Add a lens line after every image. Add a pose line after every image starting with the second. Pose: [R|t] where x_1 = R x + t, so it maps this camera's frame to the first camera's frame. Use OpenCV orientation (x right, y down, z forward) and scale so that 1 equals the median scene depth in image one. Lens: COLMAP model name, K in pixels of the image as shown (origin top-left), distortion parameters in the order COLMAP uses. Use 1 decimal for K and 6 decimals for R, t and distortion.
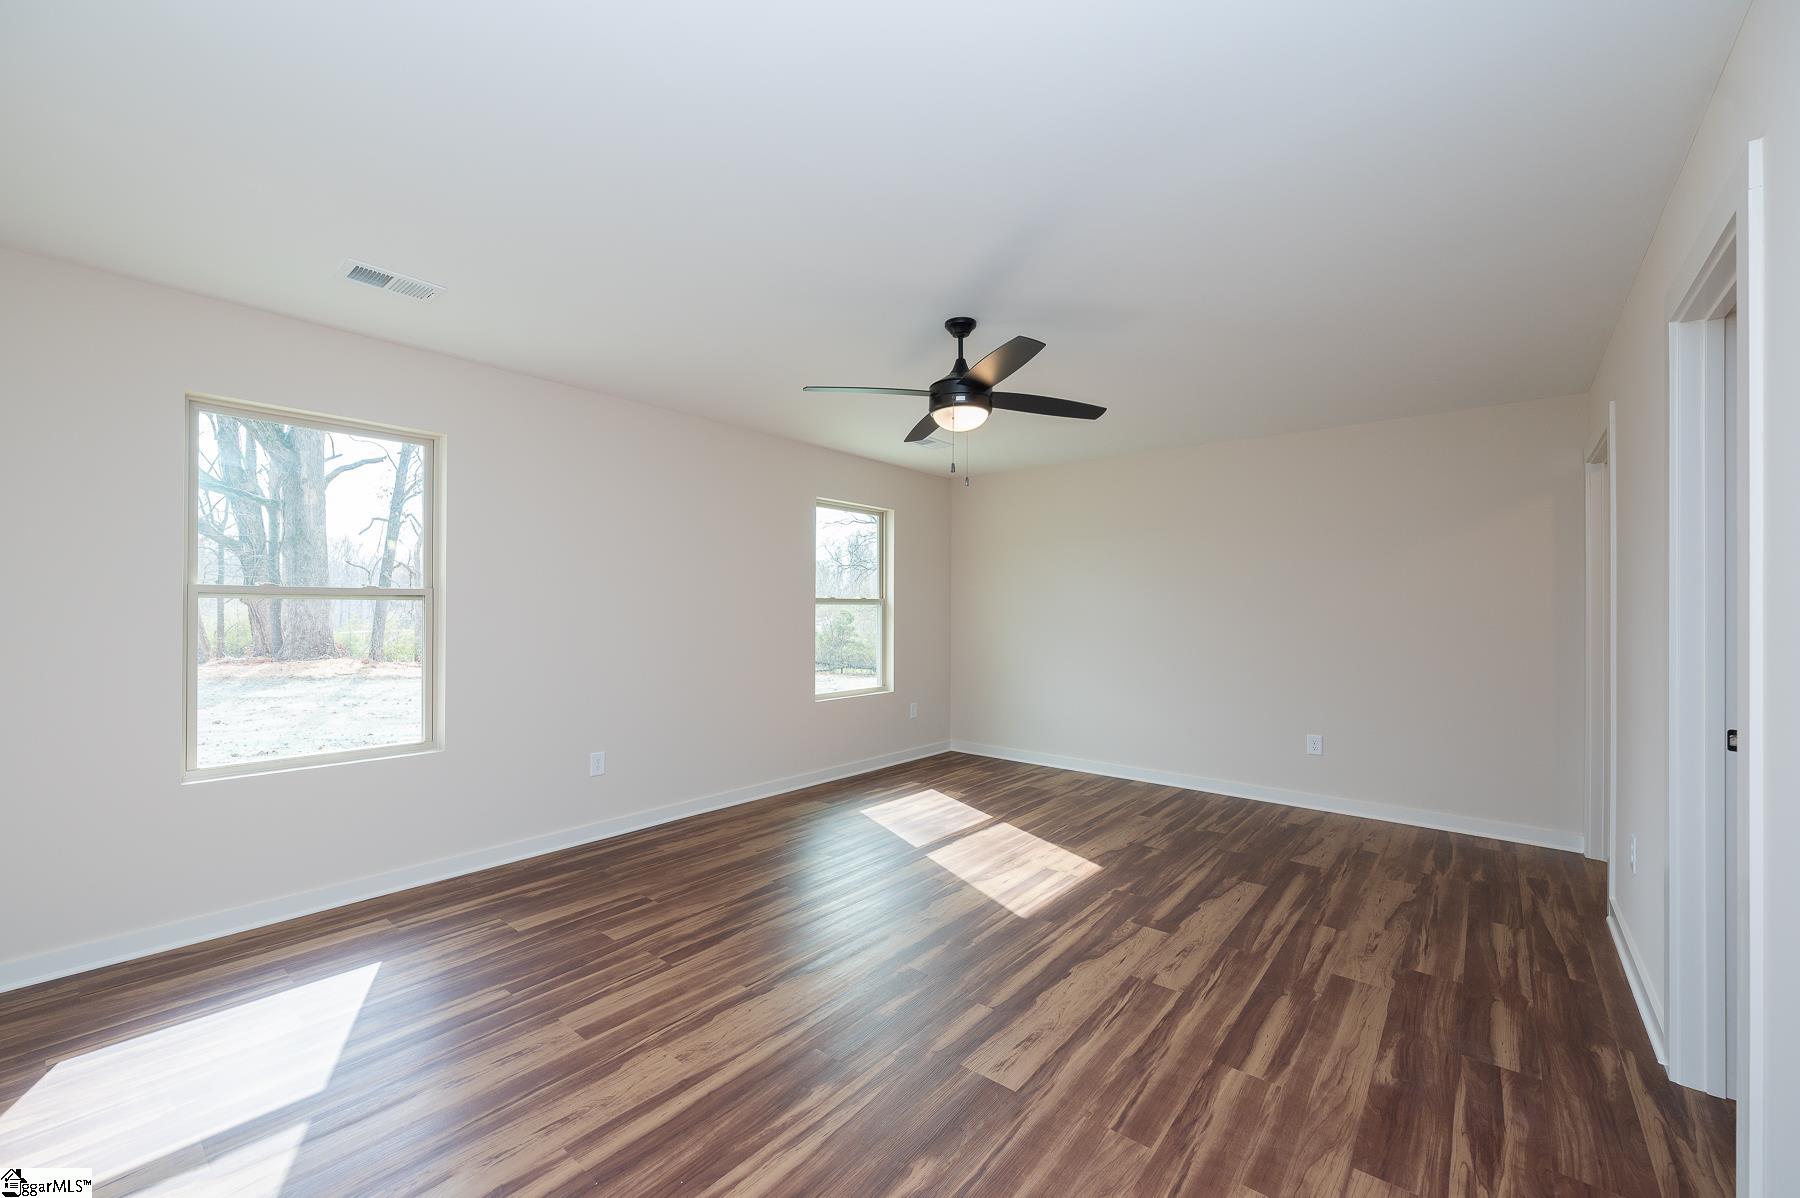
lens RADIAL K [[730.2, 0, 897.0], [0, 730.2, 606.7], [0, 0, 1]] dist [0.002714, -0.001224]
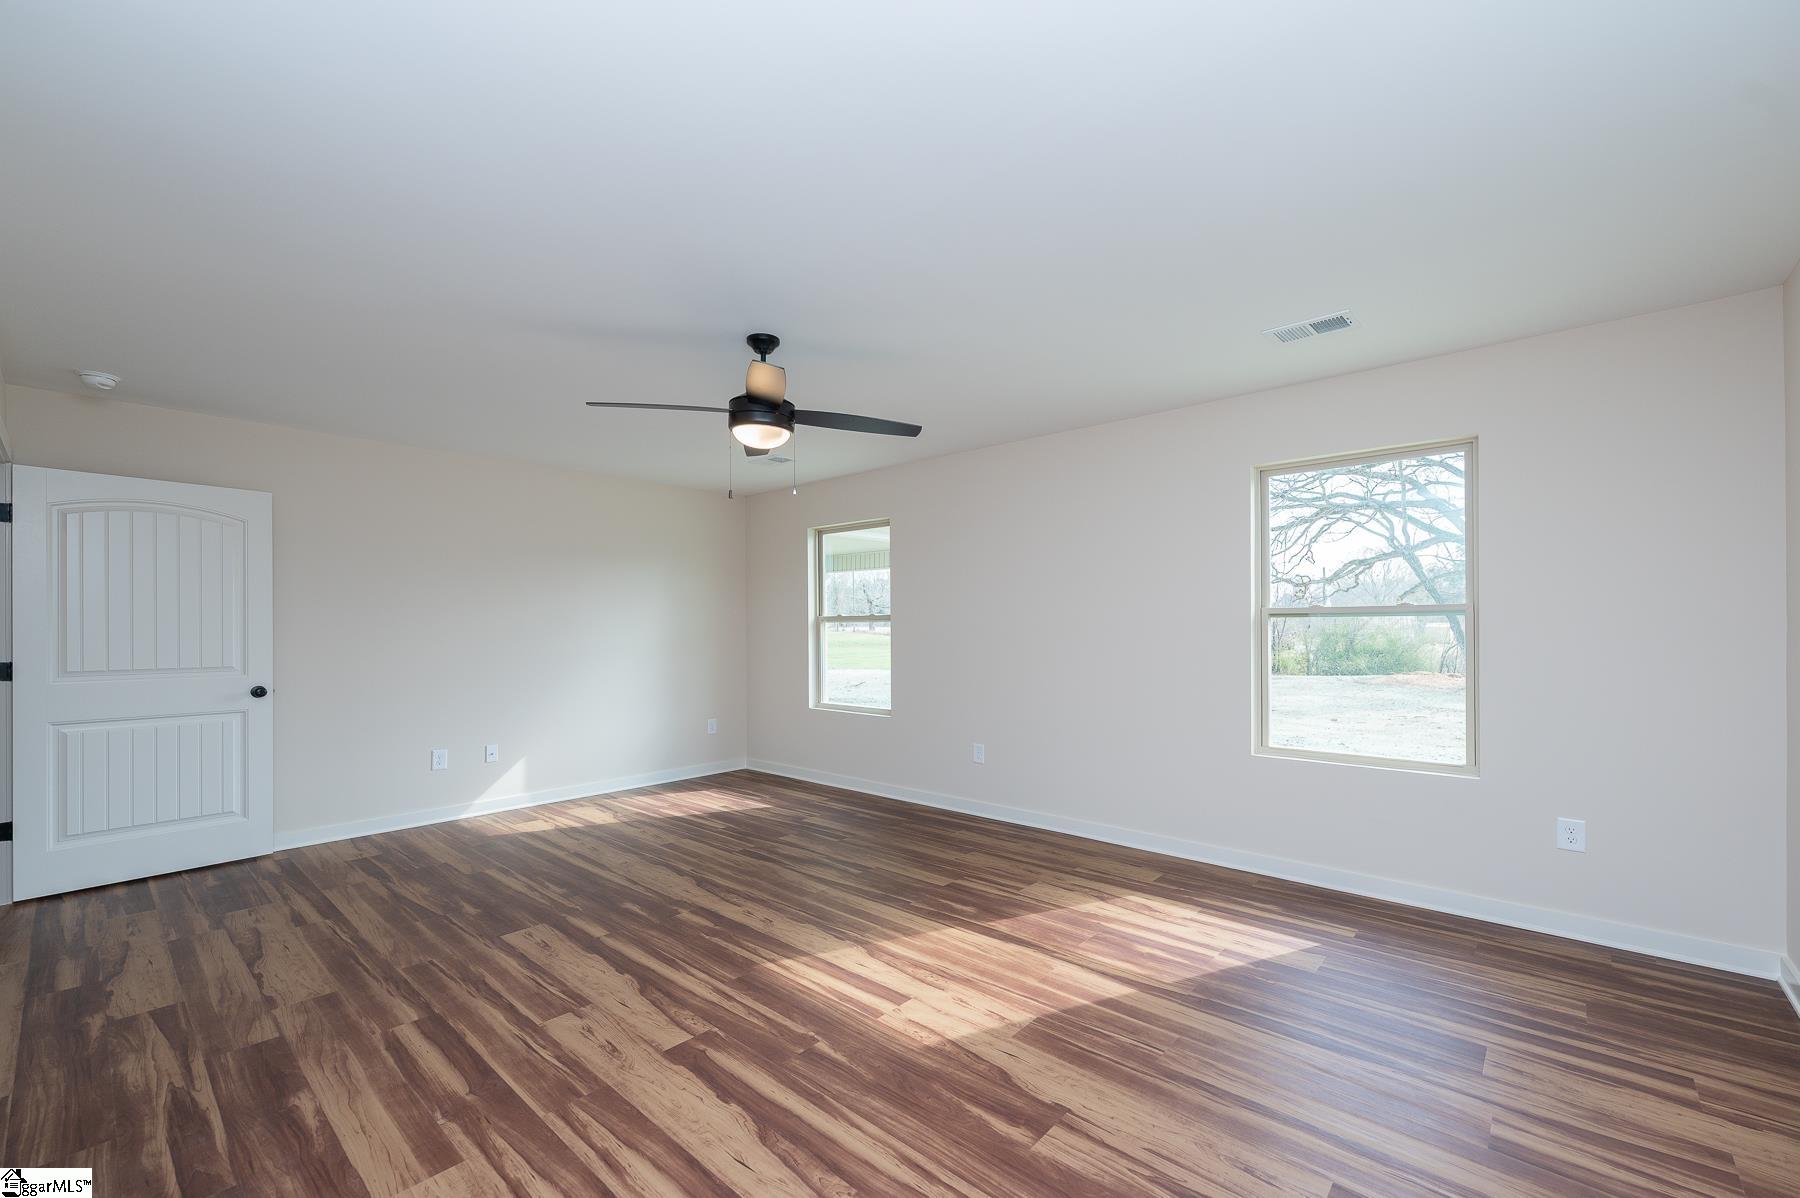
lens RADIAL K [[730.2, 0, 896.6], [0, 730.2, 617.1], [0, 0, 1]] dist [0.002714, -0.001224]
pose [[-0.044374, -0.018265, -0.998848, 1.299011], [0.009731, 0.999778, -0.018714, 0.019290], [0.998968, -0.010550, -0.044186, 1.478833]]
